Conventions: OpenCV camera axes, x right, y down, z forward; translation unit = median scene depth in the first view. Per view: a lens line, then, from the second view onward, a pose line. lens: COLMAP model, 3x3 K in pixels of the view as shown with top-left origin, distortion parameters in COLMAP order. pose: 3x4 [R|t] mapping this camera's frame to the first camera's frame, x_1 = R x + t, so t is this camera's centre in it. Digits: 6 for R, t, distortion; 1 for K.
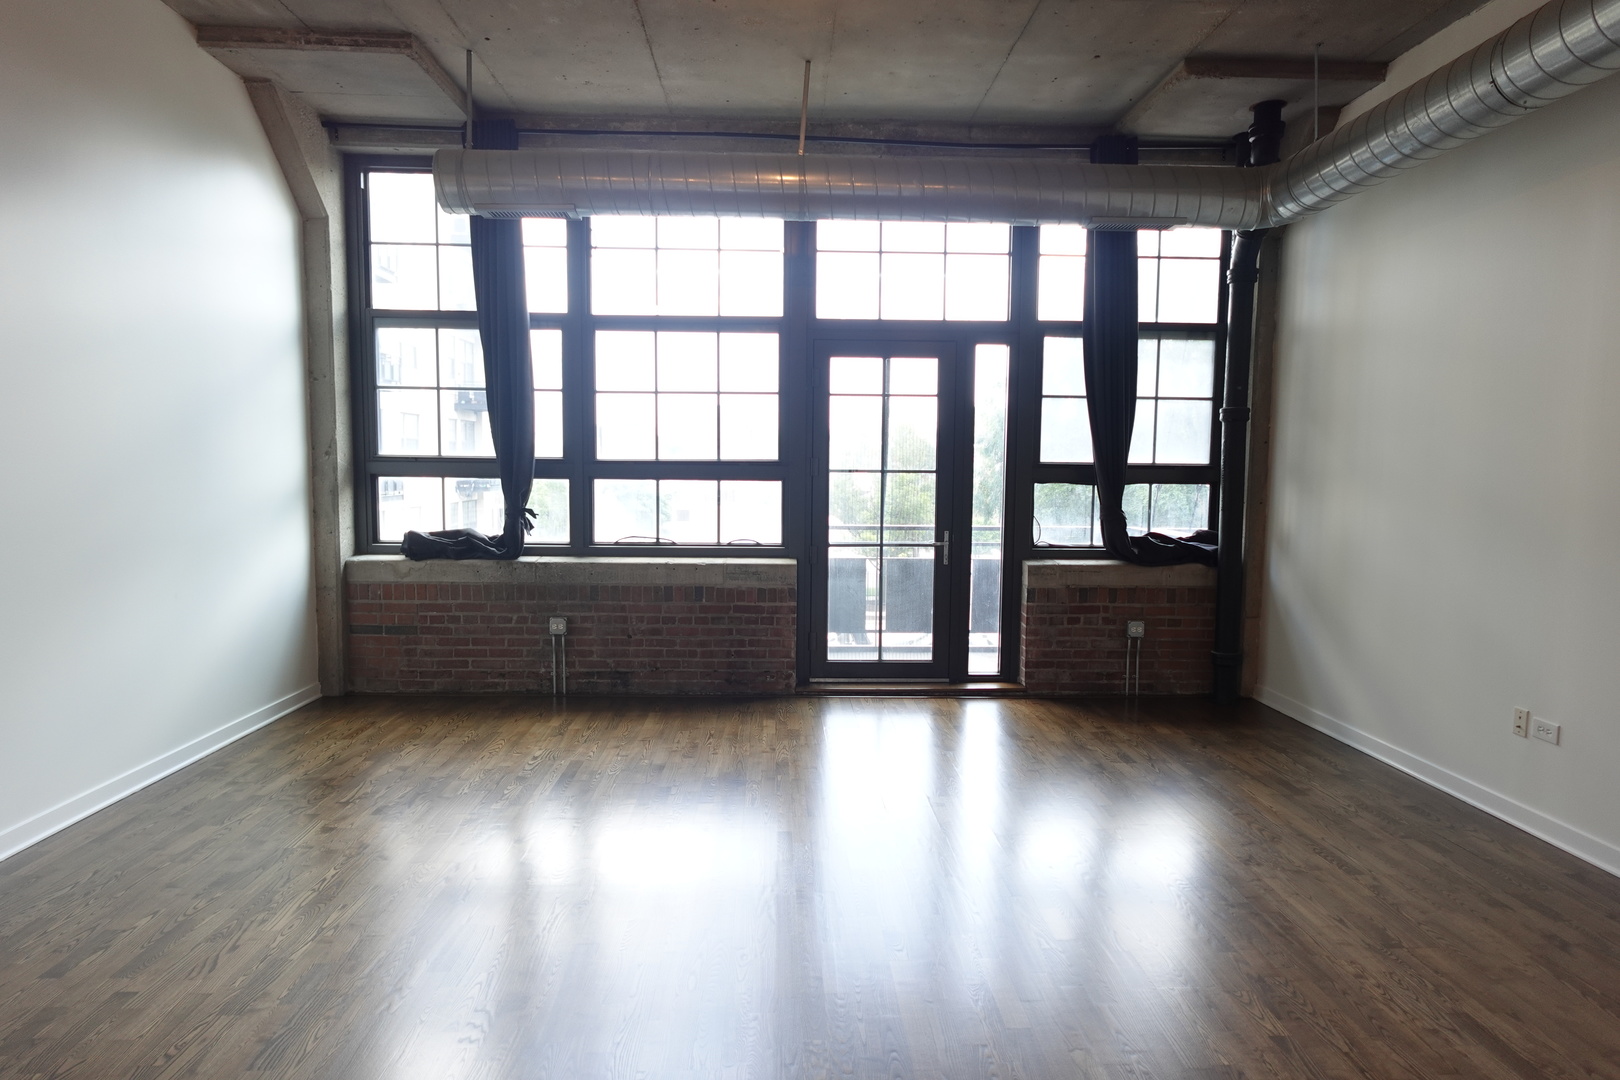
lens RADIAL K [[915.8, 0, 809.0], [0, 915.8, 539.6], [0, 0, 1]] dist [-0.003428, 0.001473]
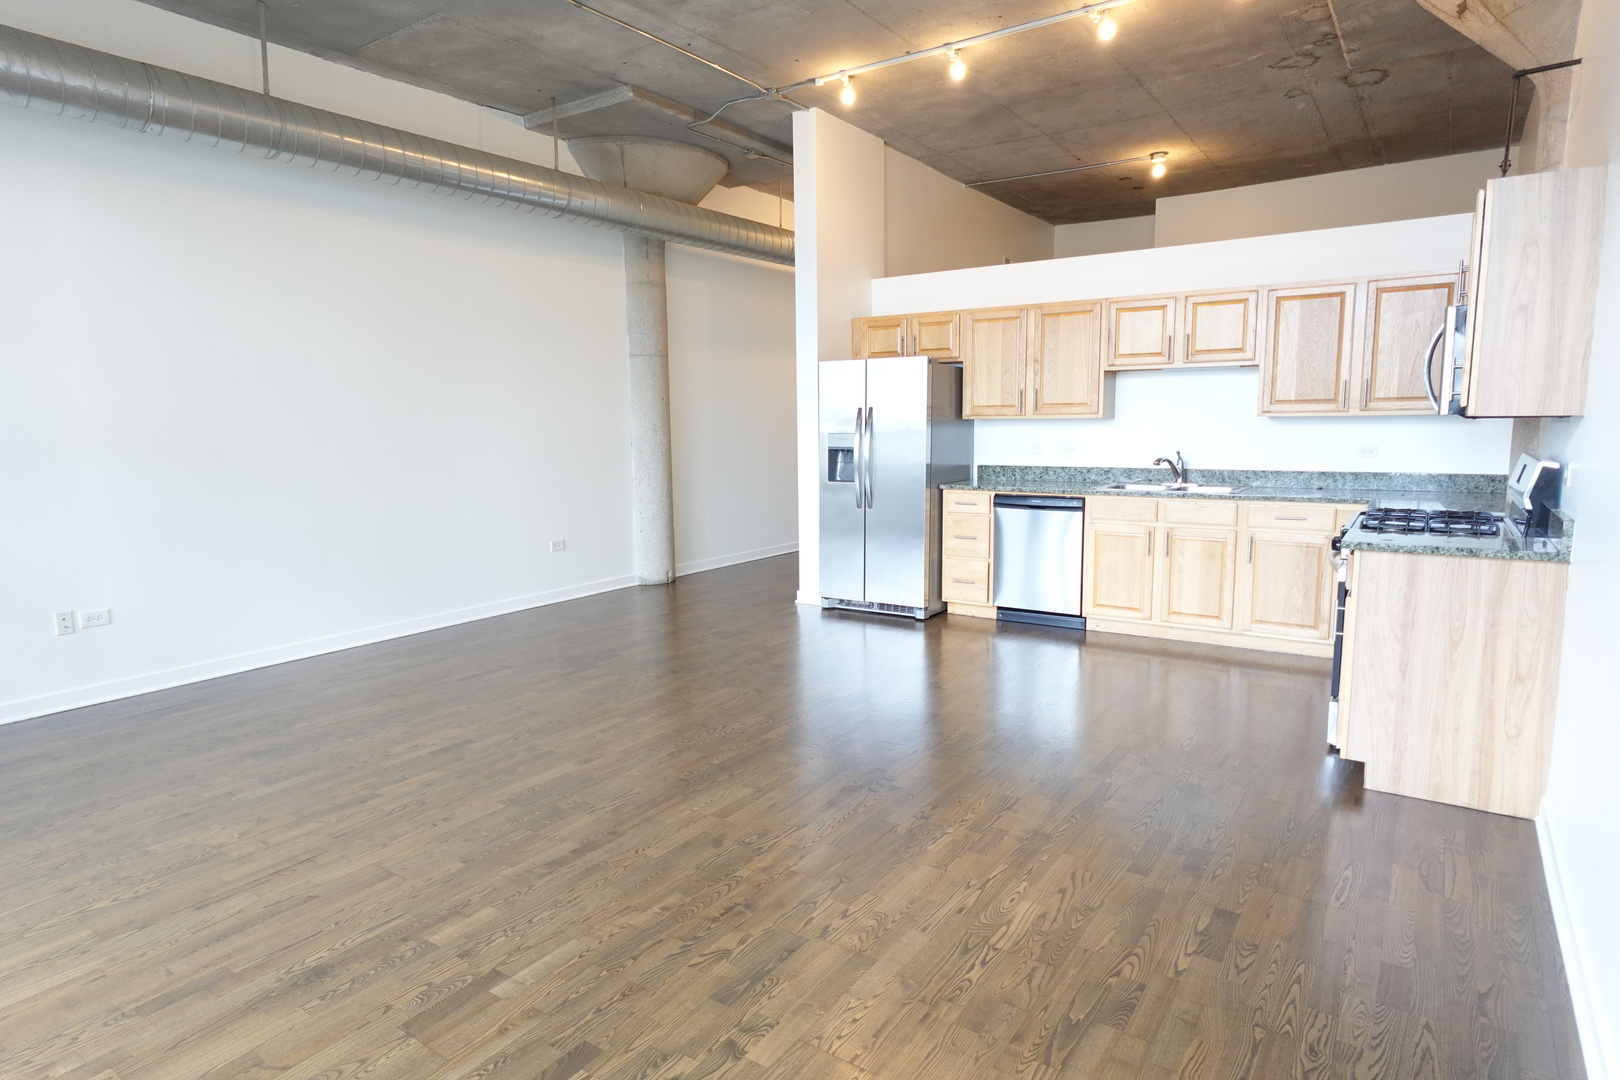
lens RADIAL K [[915.8, 0, 808.7], [0, 915.8, 537.7], [0, 0, 1]] dist [-0.003428, 0.001473]
pose [[-0.802541, -0.077817, 0.591500, -0.794262], [0.052064, 0.978539, 0.199376, -0.109141], [-0.594320, 0.190803, -0.781266, 1.531783]]
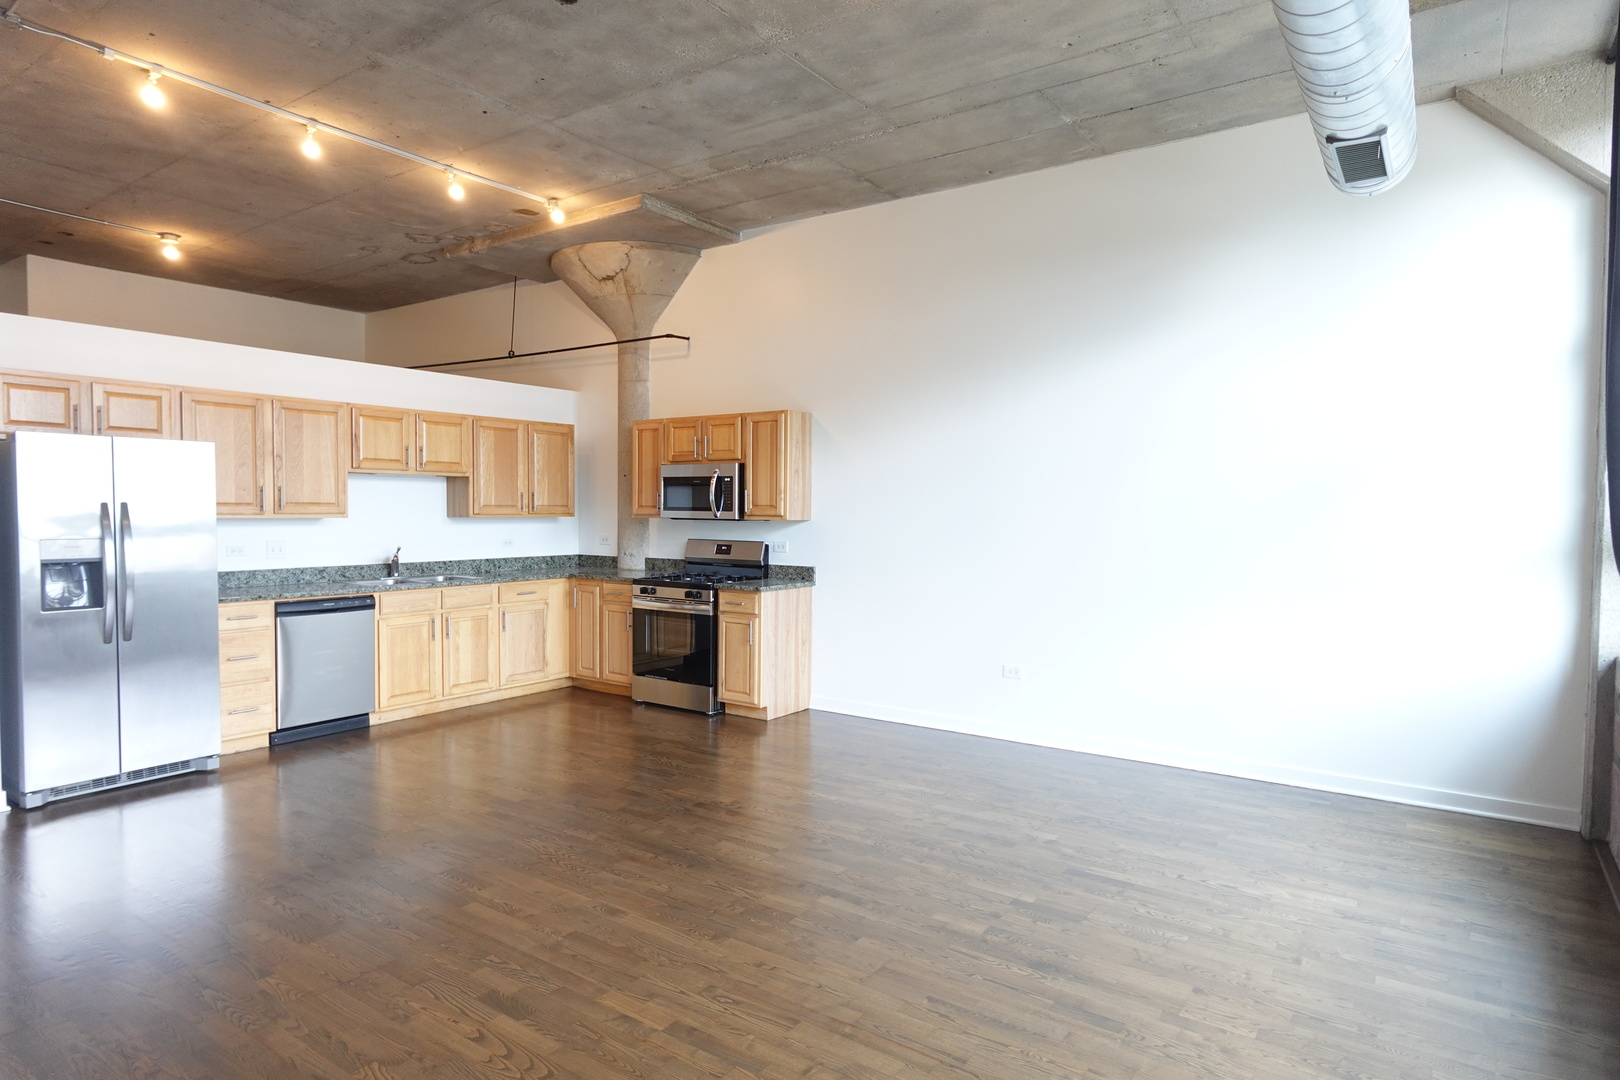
lens RADIAL K [[915.8, 0, 809.1], [0, 915.8, 540.8], [0, 0, 1]] dist [-0.003428, 0.001473]
pose [[-0.606415, 0.013879, -0.795027, 0.730088], [-0.078184, 0.993962, 0.076987, -0.118889], [0.791295, 0.108845, -0.601668, 1.581309]]
